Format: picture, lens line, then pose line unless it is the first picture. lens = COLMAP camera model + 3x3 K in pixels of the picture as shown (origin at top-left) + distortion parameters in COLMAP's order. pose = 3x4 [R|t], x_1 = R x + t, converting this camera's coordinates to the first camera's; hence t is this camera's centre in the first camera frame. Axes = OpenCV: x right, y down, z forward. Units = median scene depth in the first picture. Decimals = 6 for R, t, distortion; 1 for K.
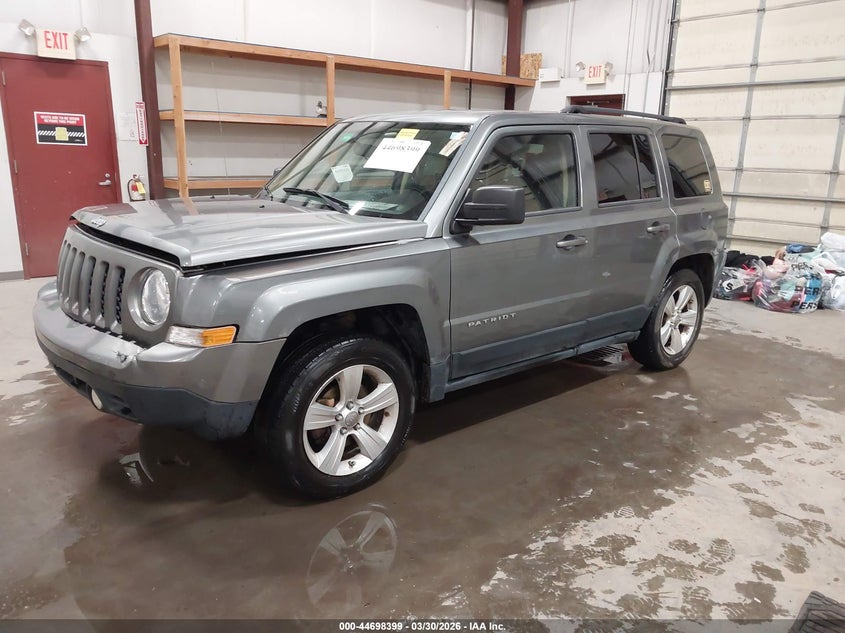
lens RADIAL K [[667.5, 0, 427.4], [0, 667.5, 317.6], [0, 0, 1]] dist [0.009215, 0.006591]
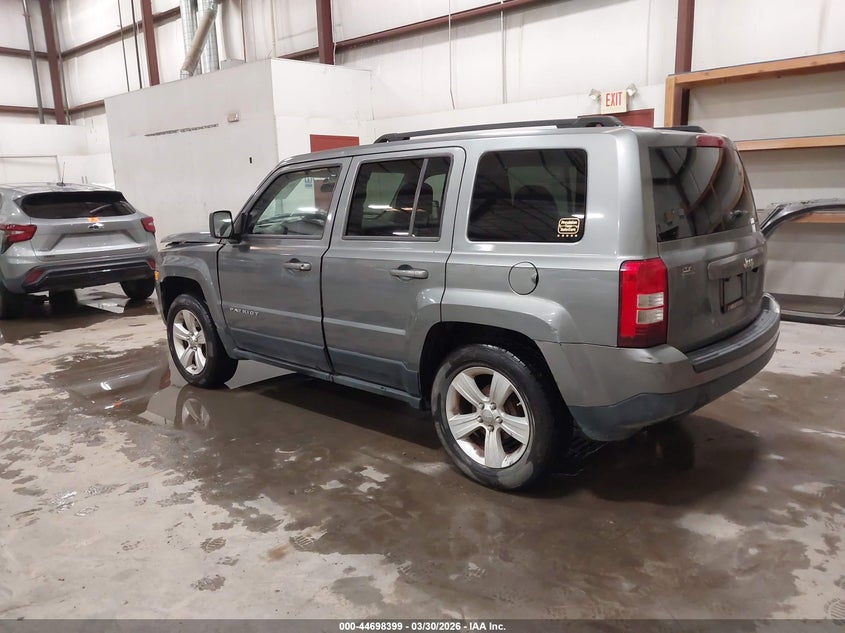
lens RADIAL K [[667.5, 0, 427.4], [0, 667.5, 317.6], [0, 0, 1]] dist [0.009215, 0.006591]
pose [[0.110096, 0.171996, -0.978926, 1.008082], [-0.217234, 0.965265, 0.145165, -0.179818], [0.969891, 0.196674, 0.143635, 0.810767]]
